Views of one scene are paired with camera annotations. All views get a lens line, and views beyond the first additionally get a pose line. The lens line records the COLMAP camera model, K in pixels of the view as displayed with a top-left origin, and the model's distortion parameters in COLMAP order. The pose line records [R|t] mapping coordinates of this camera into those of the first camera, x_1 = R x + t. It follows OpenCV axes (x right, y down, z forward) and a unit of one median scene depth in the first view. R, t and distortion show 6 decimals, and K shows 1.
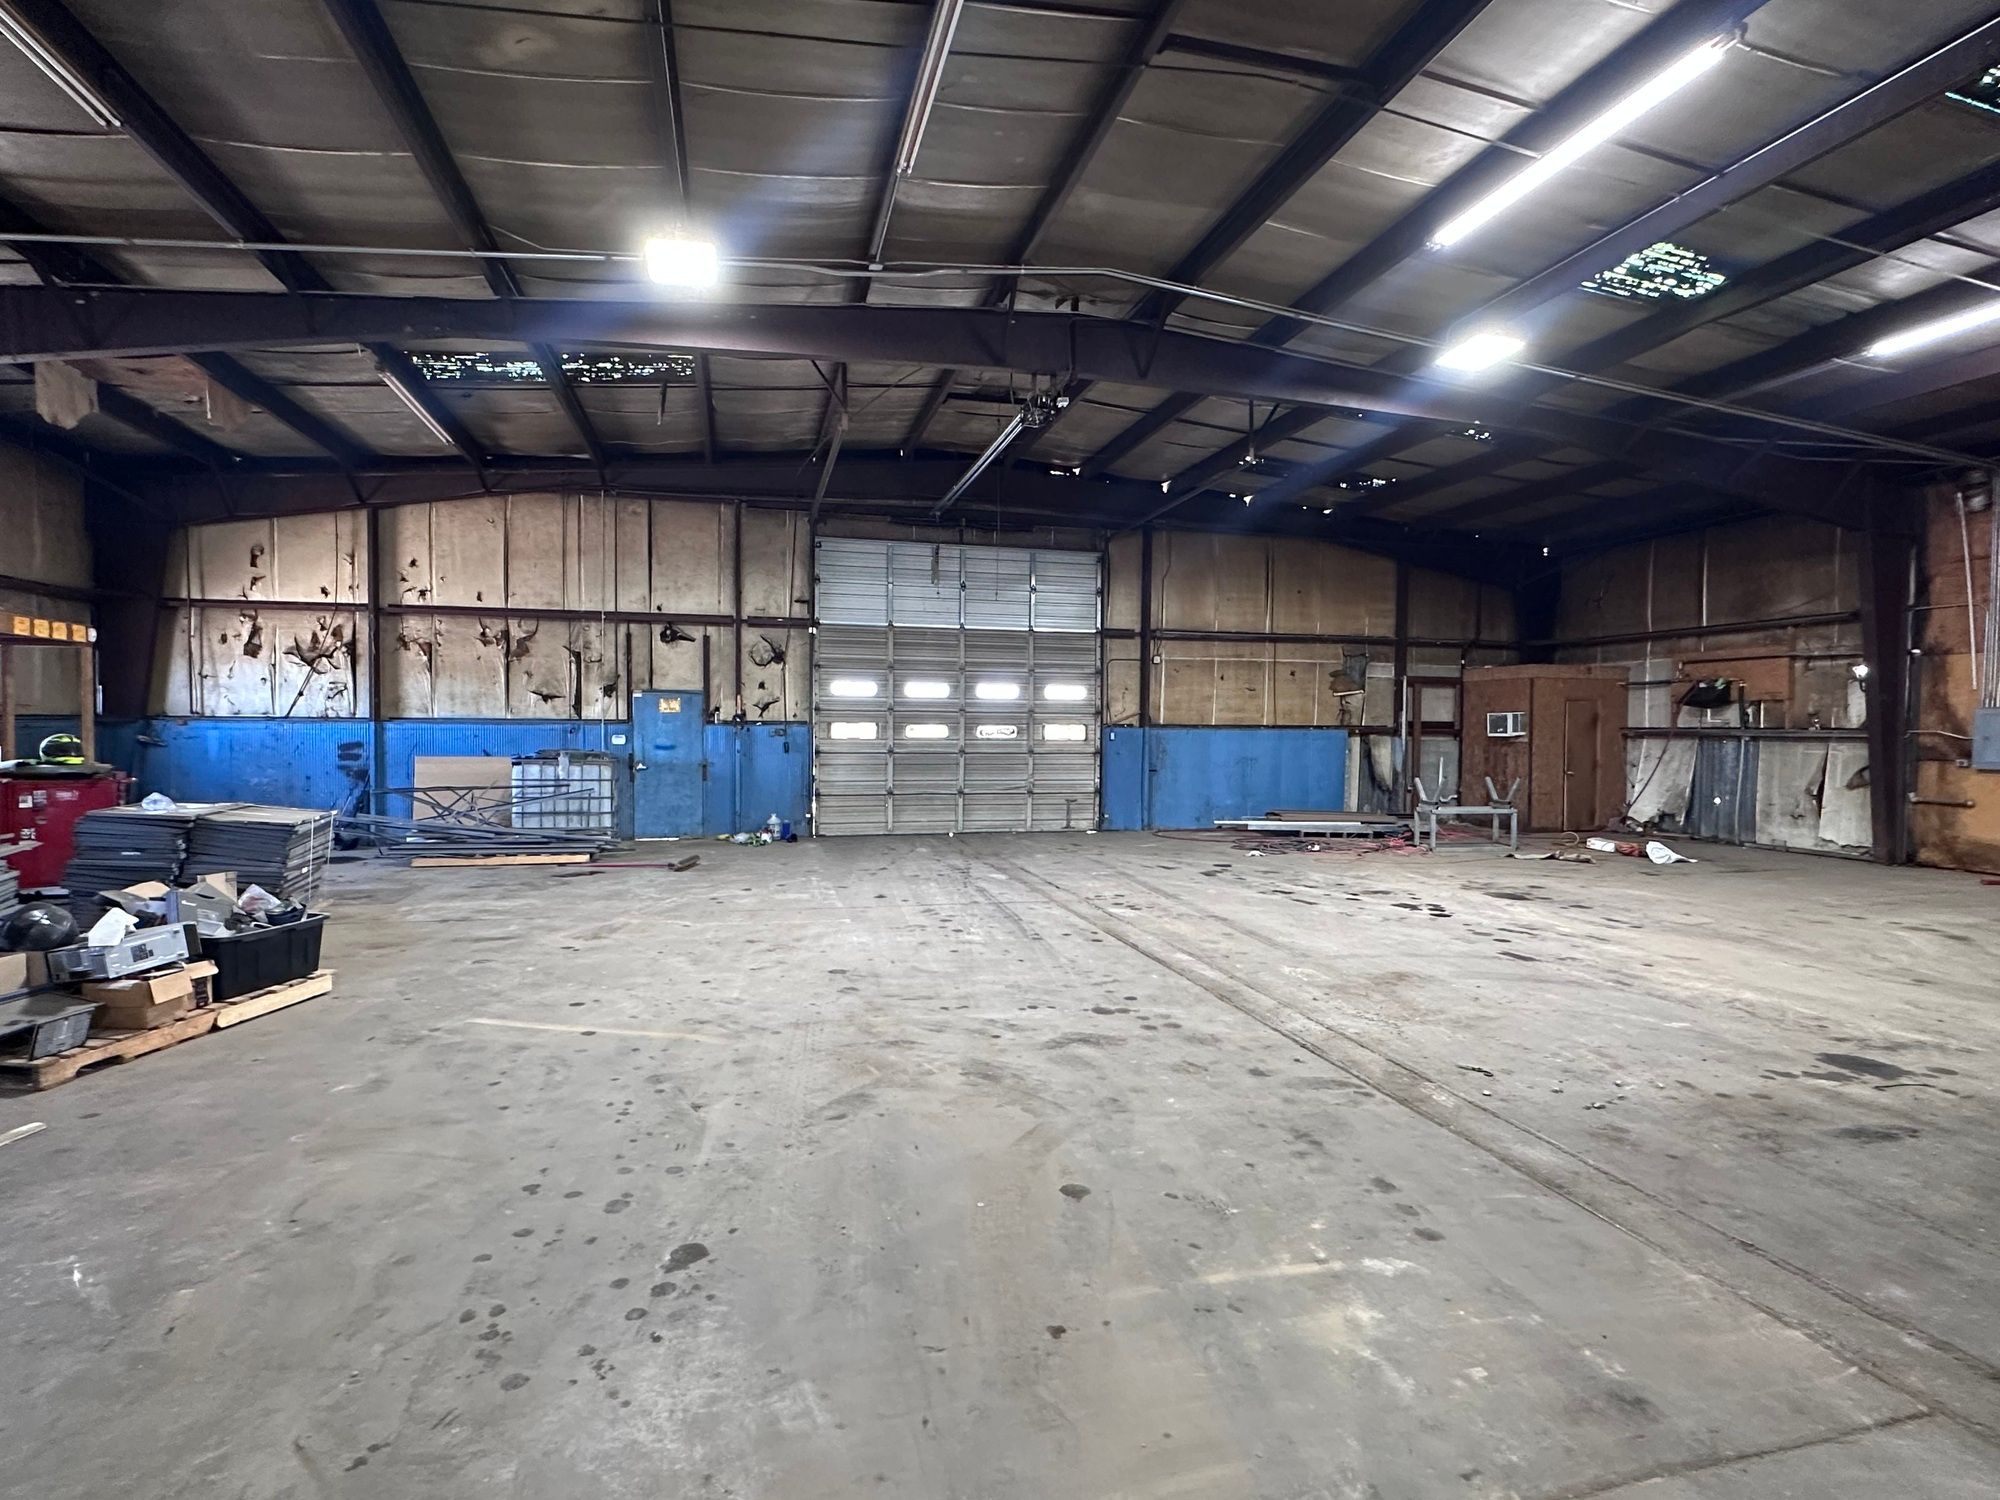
lens RADIAL K [[1004.0, 0, 1000.0], [0, 1004.0, 750.0], [0, 0, 1]] dist [-0.000137, -0.000632]
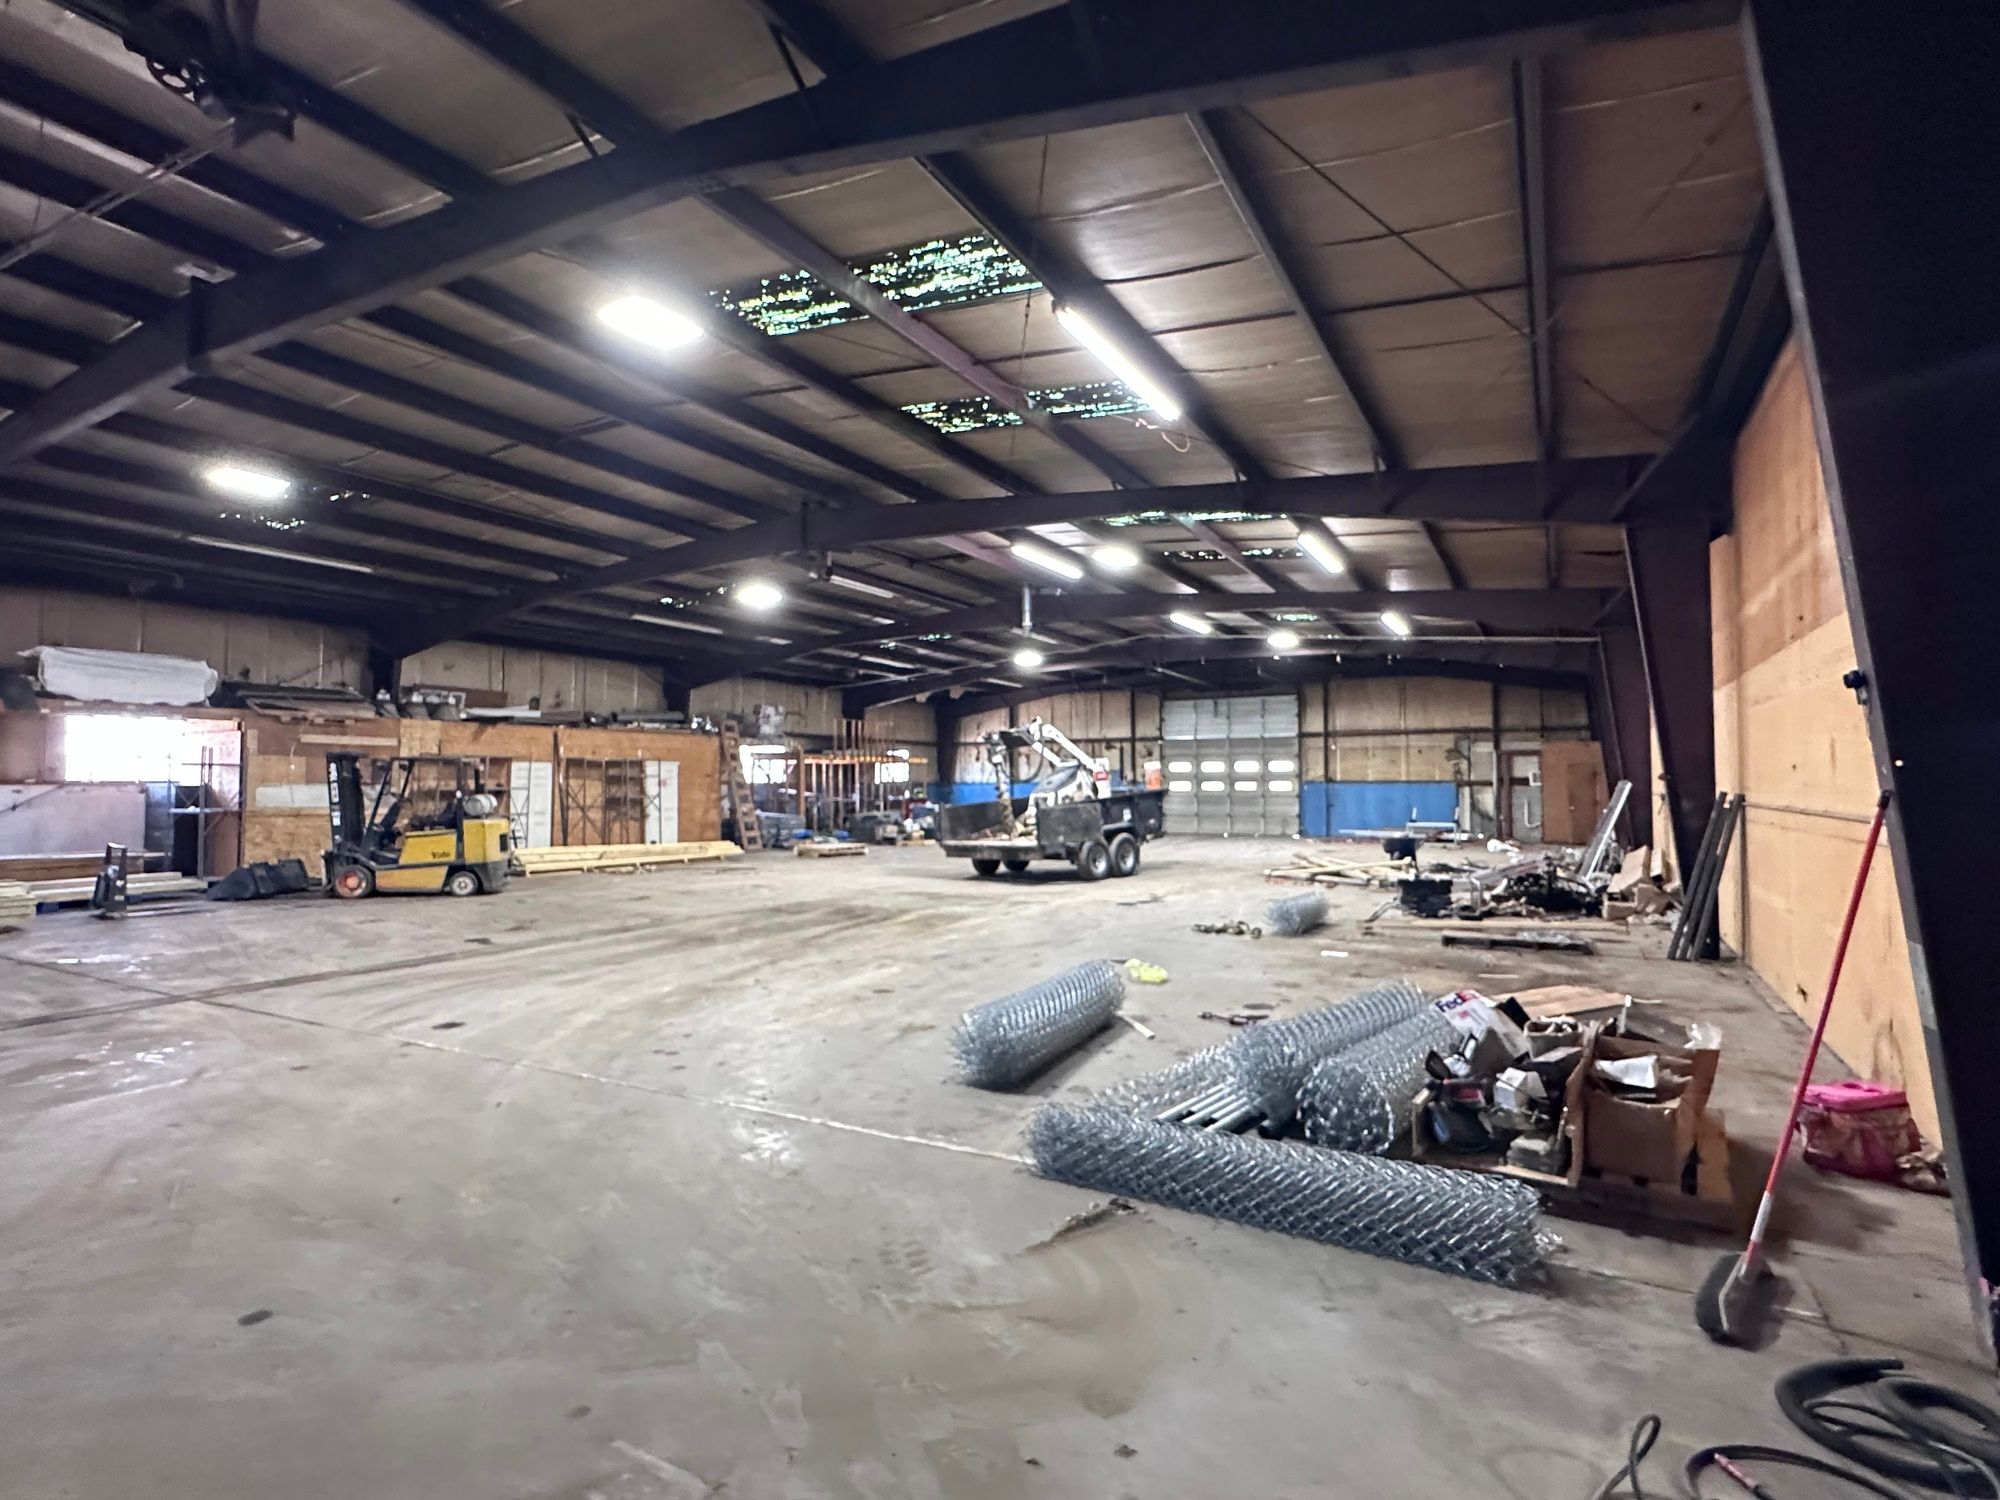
lens RADIAL K [[1004.0, 0, 1000.0], [0, 1004.0, 750.0], [0, 0, 1]] dist [-0.000137, -0.000632]
pose [[0.726808, -0.034014, -0.685998, 1.033255], [-0.008960, 0.998219, -0.058988, 0.033872], [0.686782, 0.049019, 0.725208, -0.839616]]
